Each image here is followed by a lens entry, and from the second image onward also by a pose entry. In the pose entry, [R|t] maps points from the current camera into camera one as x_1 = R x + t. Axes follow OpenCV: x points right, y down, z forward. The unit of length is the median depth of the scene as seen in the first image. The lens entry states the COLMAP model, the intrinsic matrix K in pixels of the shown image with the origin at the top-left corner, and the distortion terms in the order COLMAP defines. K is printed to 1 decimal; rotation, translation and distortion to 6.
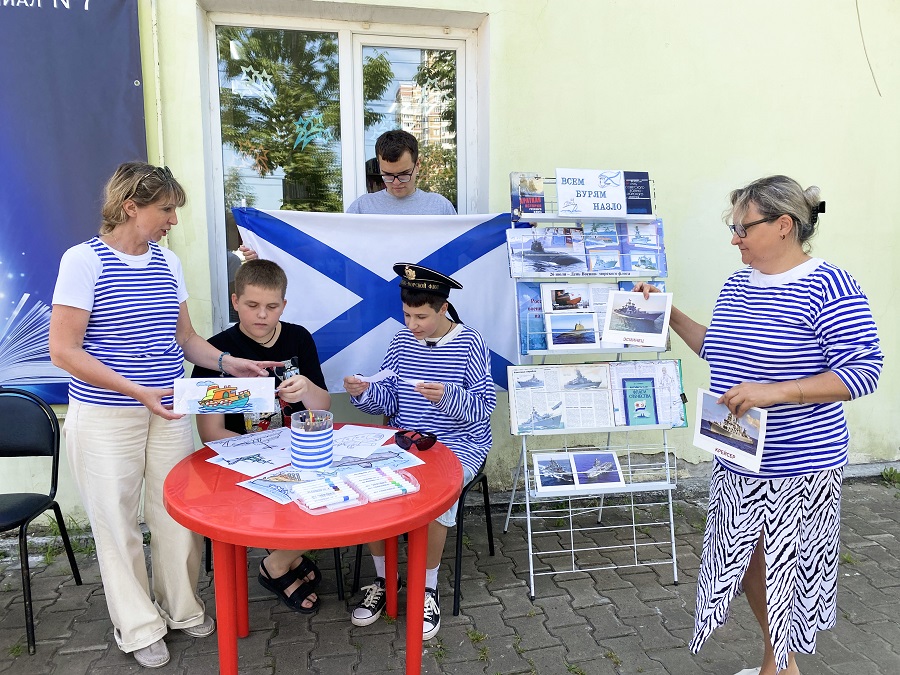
lens RADIAL K [[679.1, 0, 455.3], [0, 679.1, 330.1], [0, 0, 1]] dist [0.031104, -0.022697]
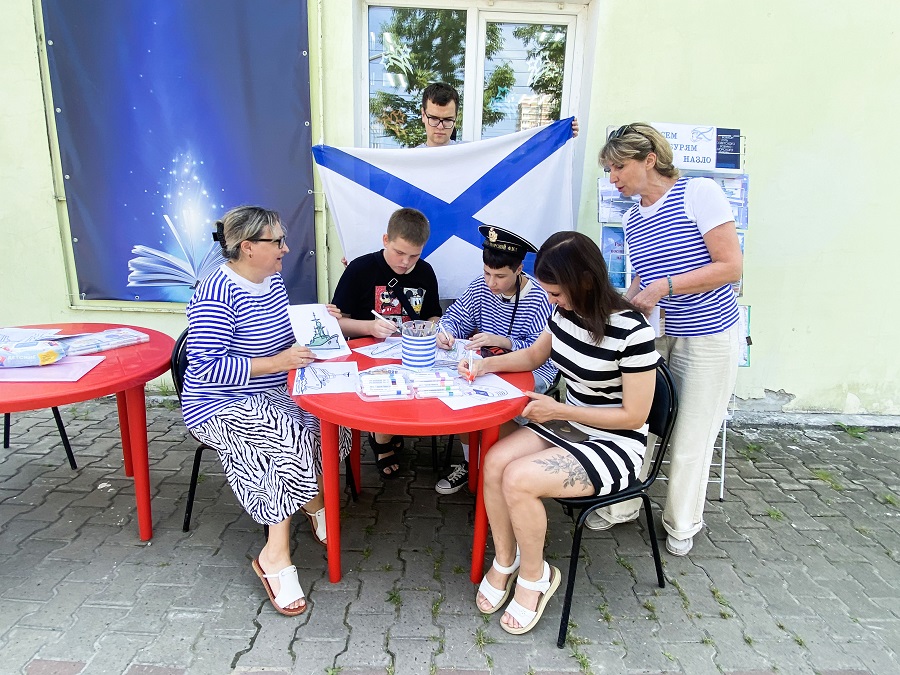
lens RADIAL K [[477.6, 0, 450.5], [0, 477.6, 333.1], [0, 0, 1]] dist [0.001716, -0.009028]
pose [[0.978637, 0.087257, -0.186162, 0.004580], [-0.066551, 0.991166, 0.114723, 0.031354], [0.194528, -0.099883, 0.975798, 0.155279]]
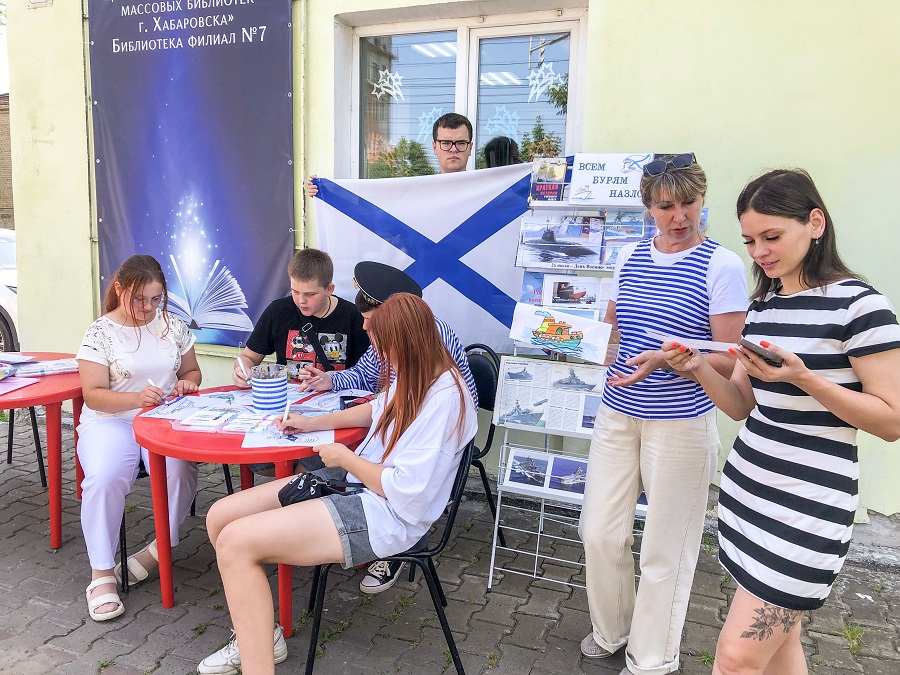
lens RADIAL K [[730.6, 0, 456.4], [0, 730.6, 323.1], [0, 0, 1]] dist [0.021408, -0.007525]
pose [[0.830832, 0.096247, -0.548138, 0.587729], [-0.096071, 0.994950, 0.029084, -0.017816], [0.548169, 0.028496, 0.835882, 0.071011]]
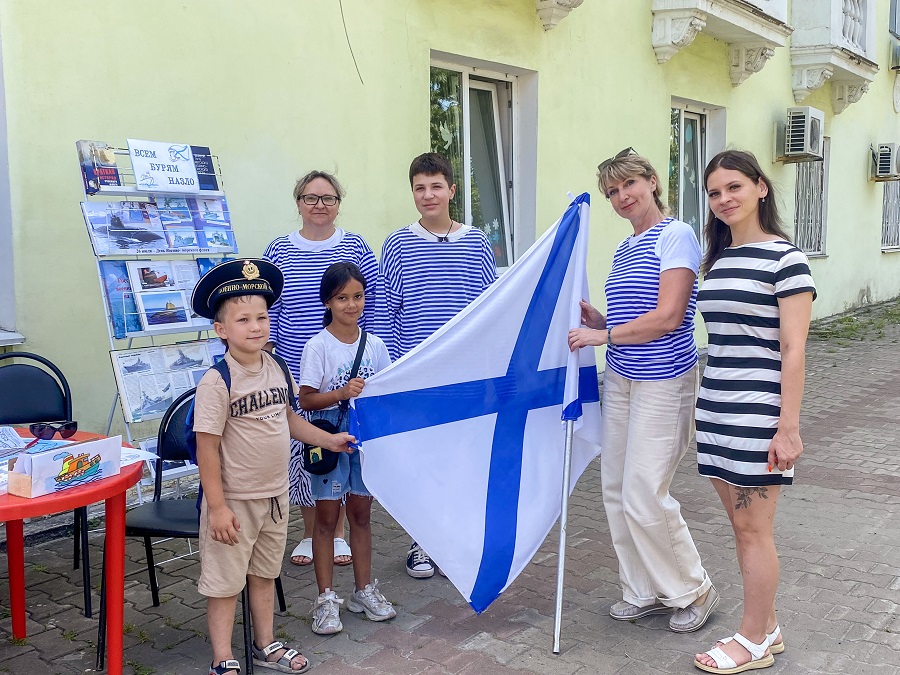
lens RADIAL K [[1014.5, 0, 449.6], [0, 1014.5, 338.9], [0, 0, 1]] dist [0.065730, 0.000000]
pose [[0.748434, -0.074386, 0.659024, -0.469482], [0.090513, 0.995849, 0.009612, 0.063537], [-0.657004, 0.052456, 0.752060, -0.337465]]
